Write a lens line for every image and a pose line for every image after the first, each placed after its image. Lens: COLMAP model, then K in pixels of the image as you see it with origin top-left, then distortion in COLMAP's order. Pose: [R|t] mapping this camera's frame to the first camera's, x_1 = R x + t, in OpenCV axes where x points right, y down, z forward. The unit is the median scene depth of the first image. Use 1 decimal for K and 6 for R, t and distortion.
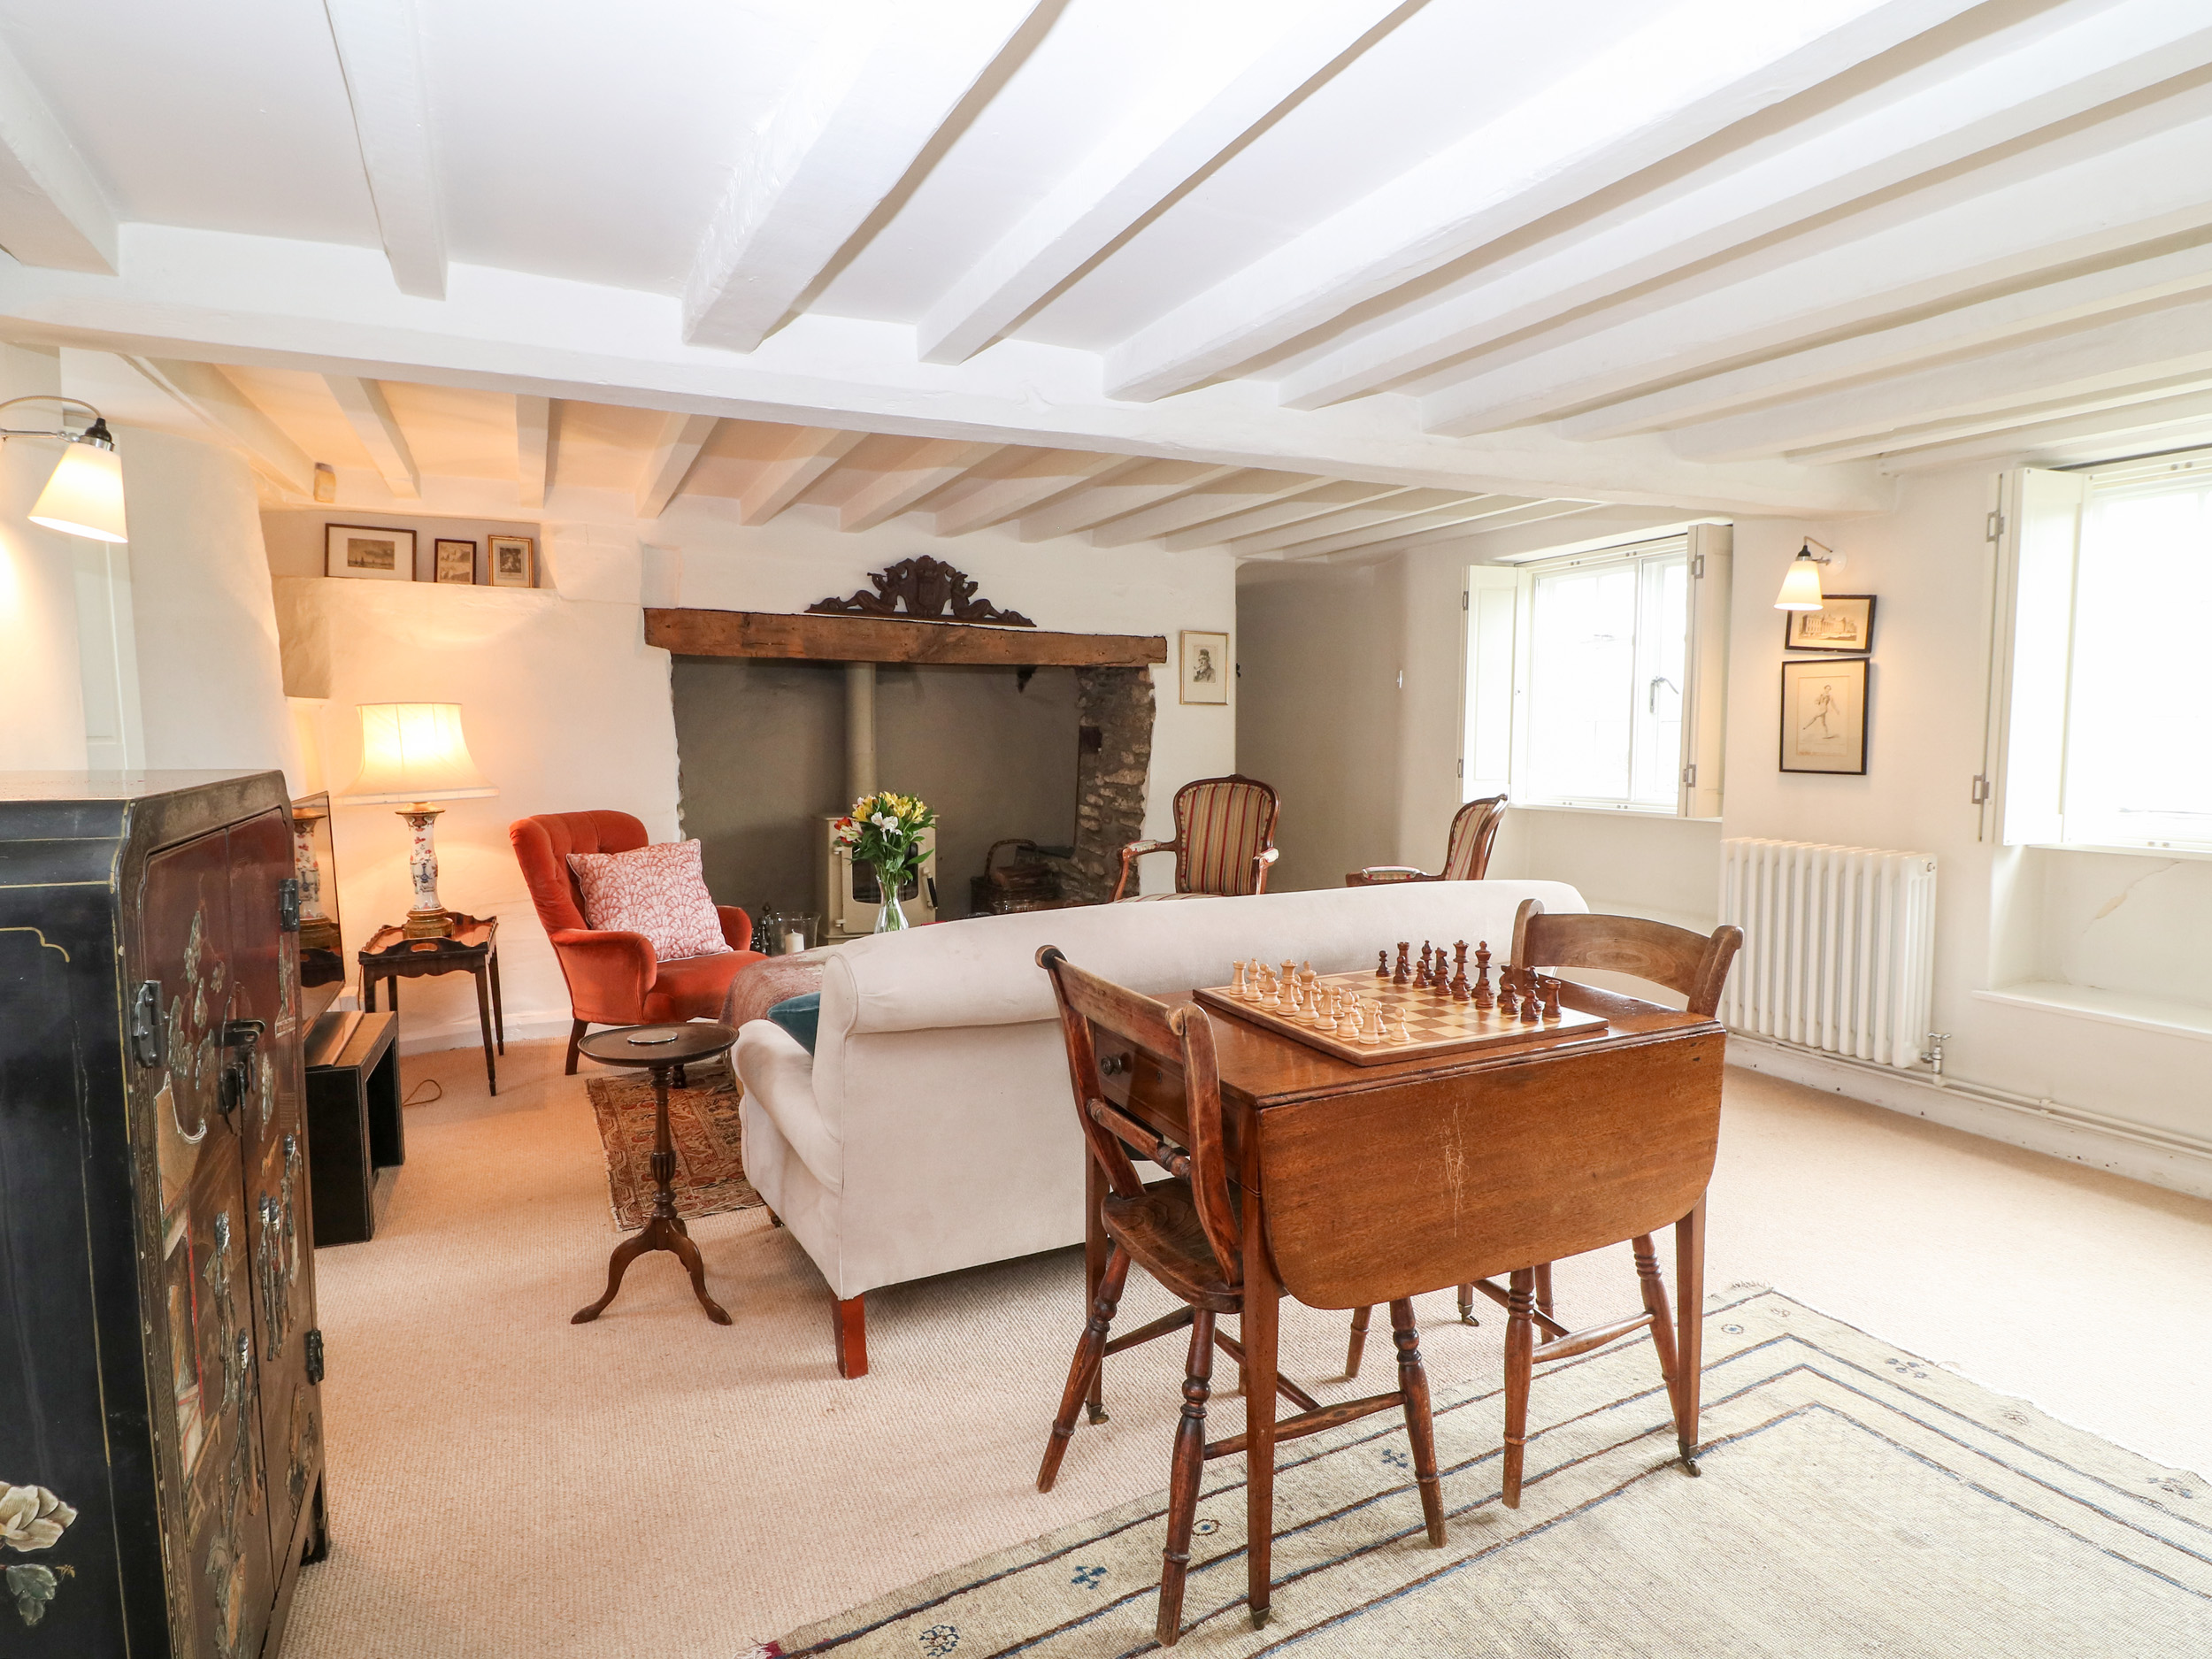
lens RADIAL K [[1202.1, 0, 1091.0], [0, 1202.1, 832.2], [0, 0, 1]] dist [0.003326, -0.014220]
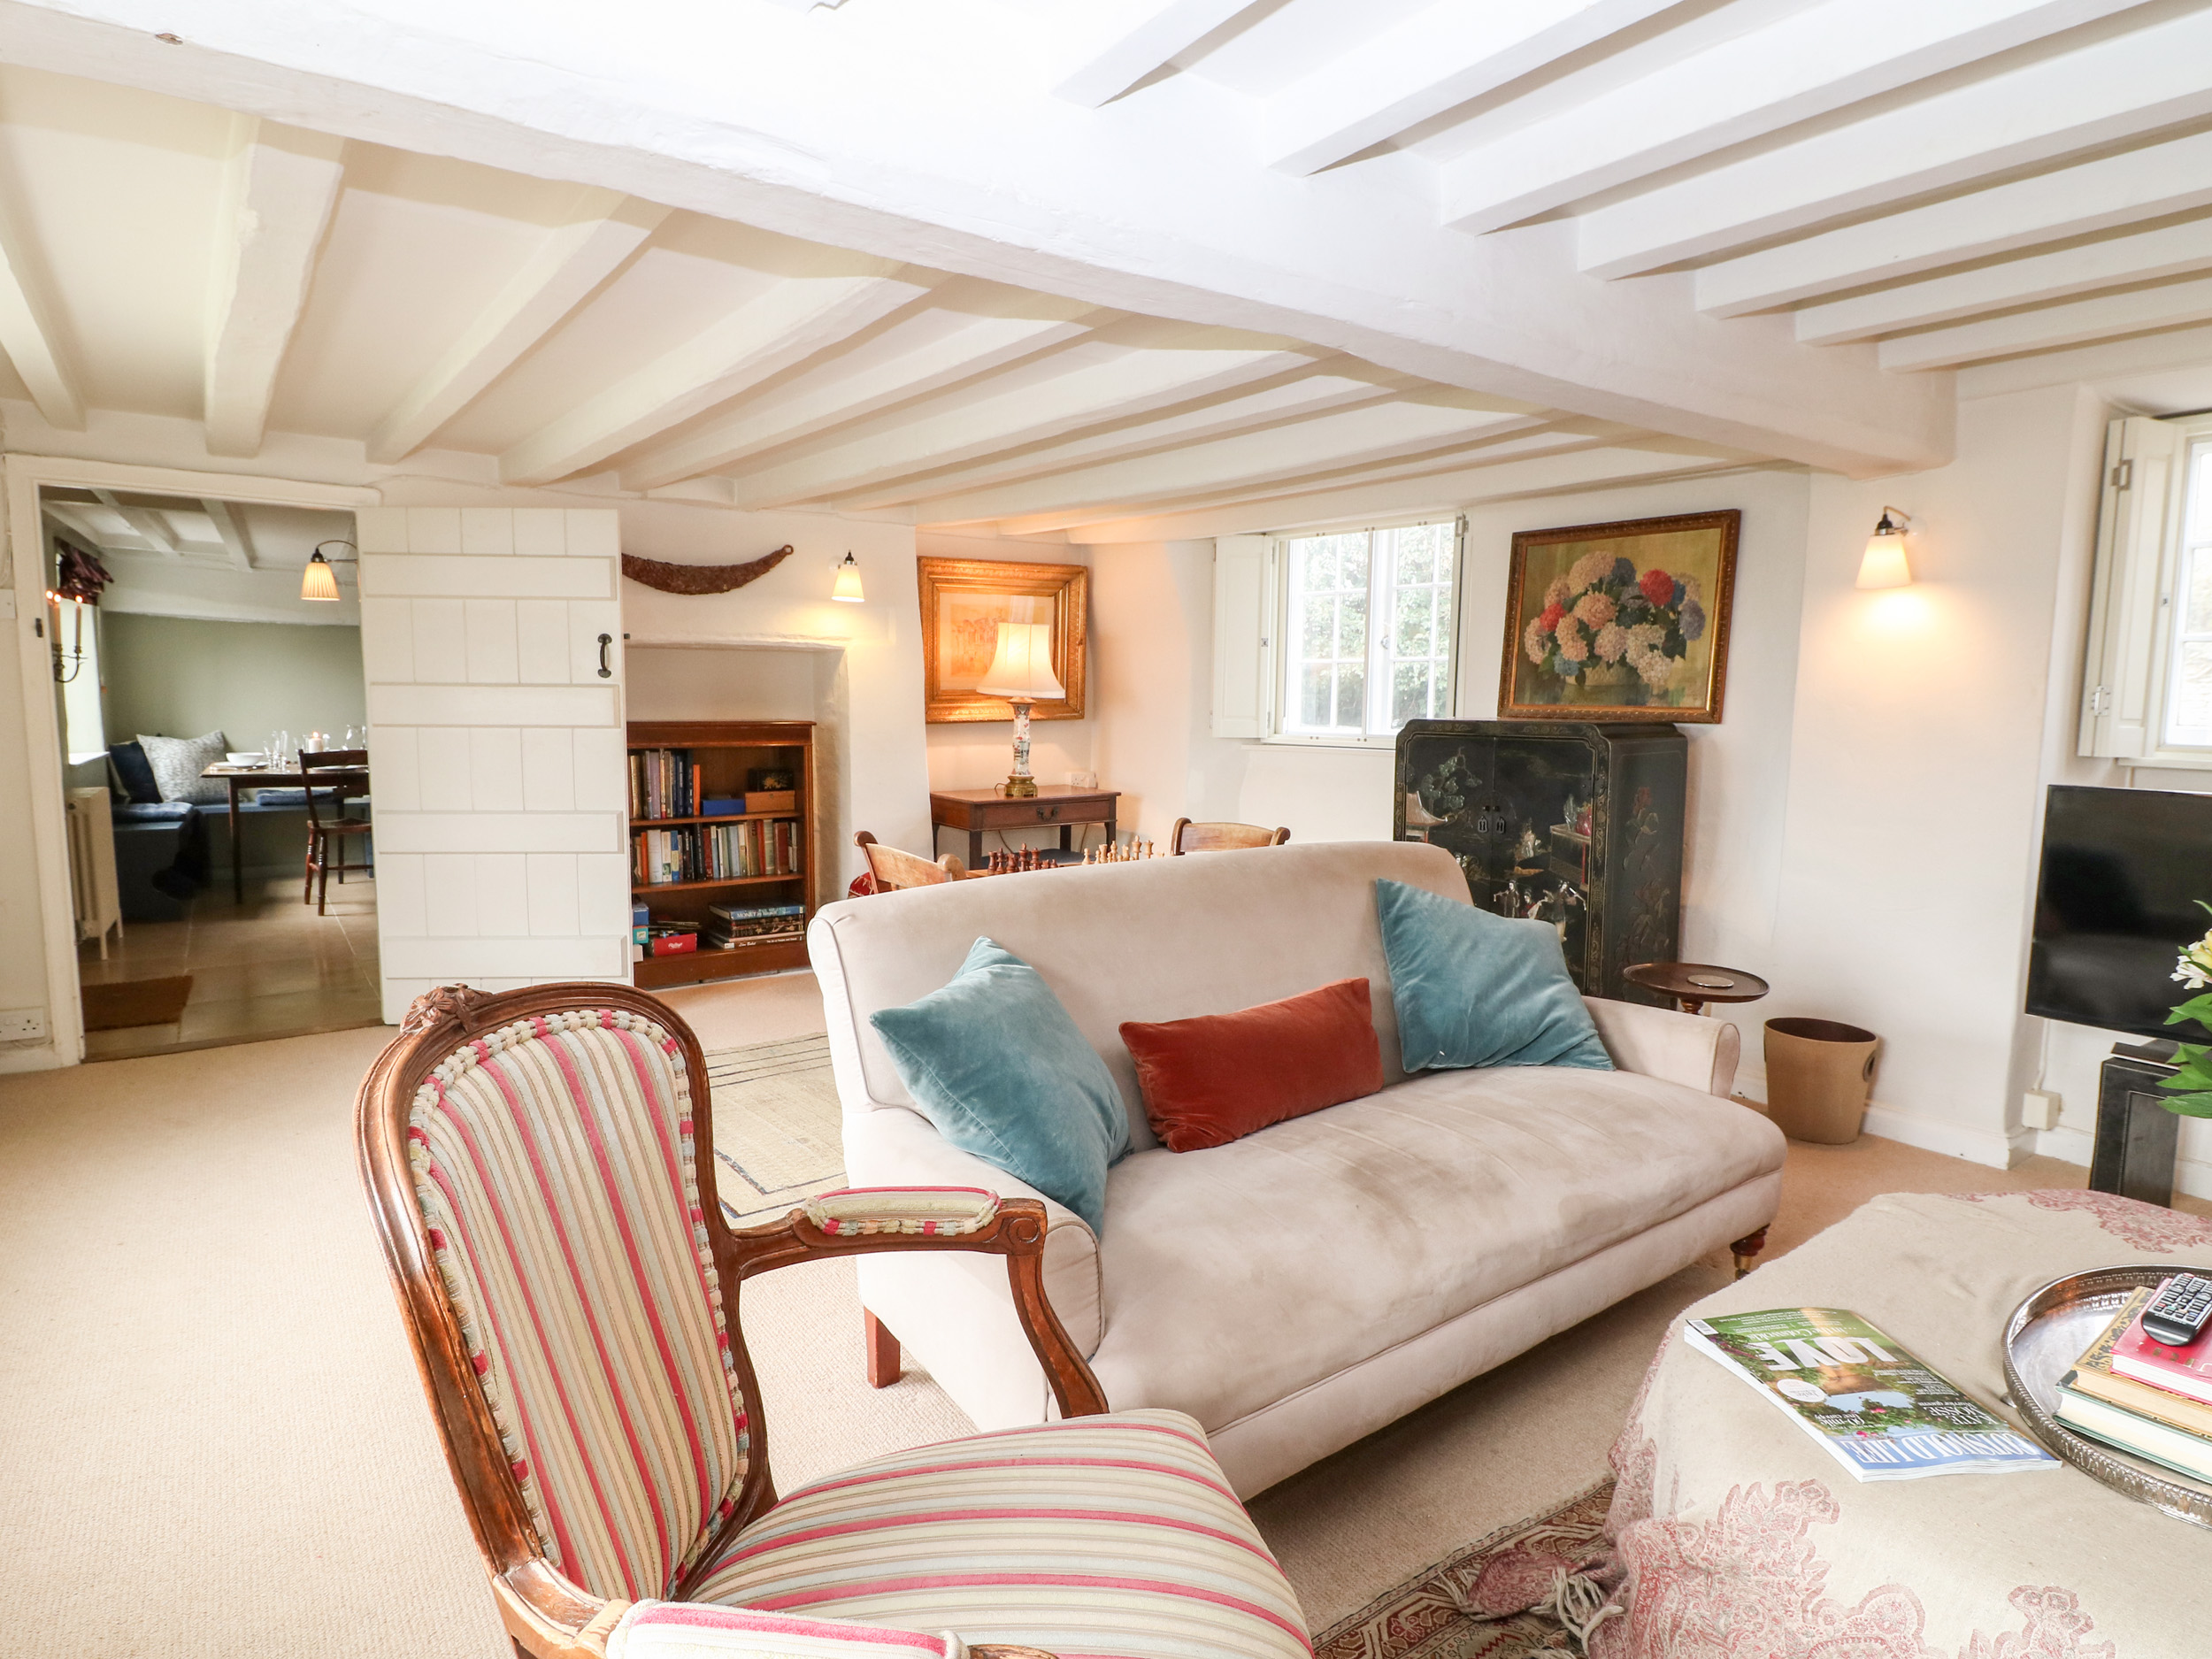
lens RADIAL K [[1202.1, 0, 1091.0], [0, 1202.1, 832.2], [0, 0, 1]] dist [0.003326, -0.014220]
pose [[-0.984698, 0.013022, -0.173785, 0.195301], [-0.022242, 0.979659, 0.199434, -0.084822], [0.172847, 0.200248, -0.964378, 0.924059]]
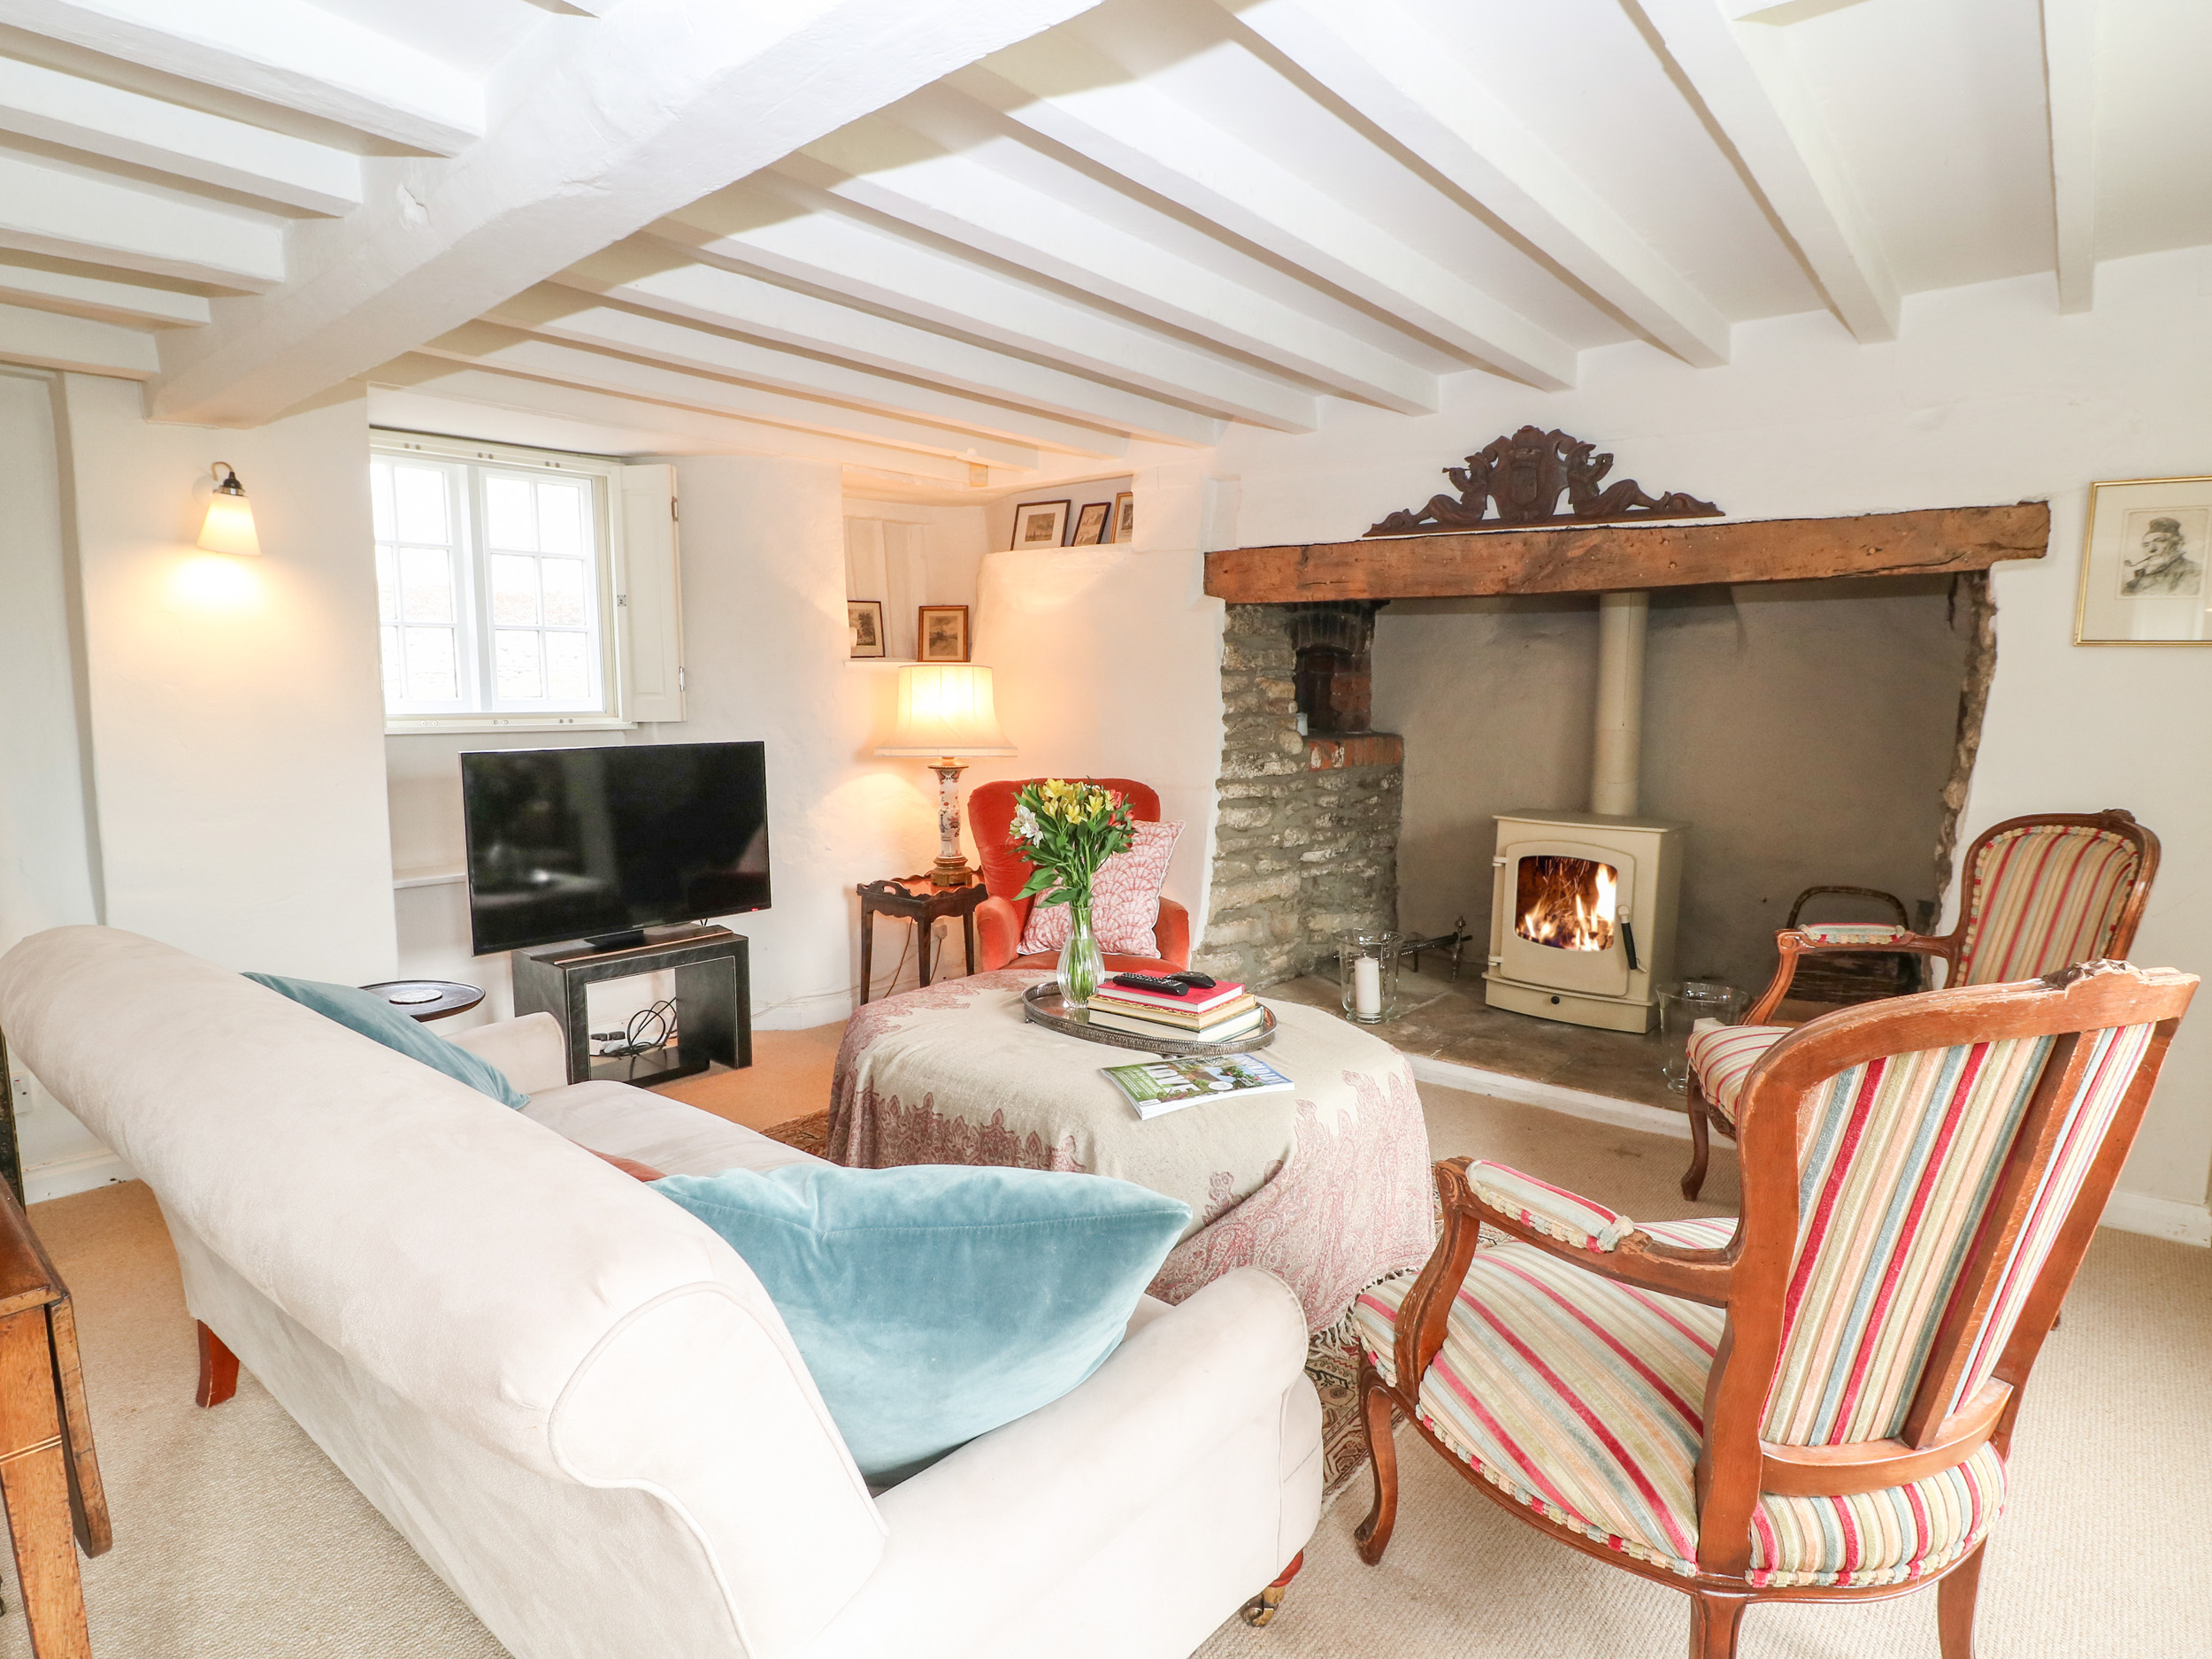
lens RADIAL K [[1202.1, 0, 1091.0], [0, 1202.1, 832.2], [0, 0, 1]] dist [0.003326, -0.014220]
pose [[0.409330, 0.112507, -0.905423, 0.366030], [-0.084201, 0.992791, 0.085297, -0.046674], [0.908493, 0.041323, 0.415853, 0.509078]]
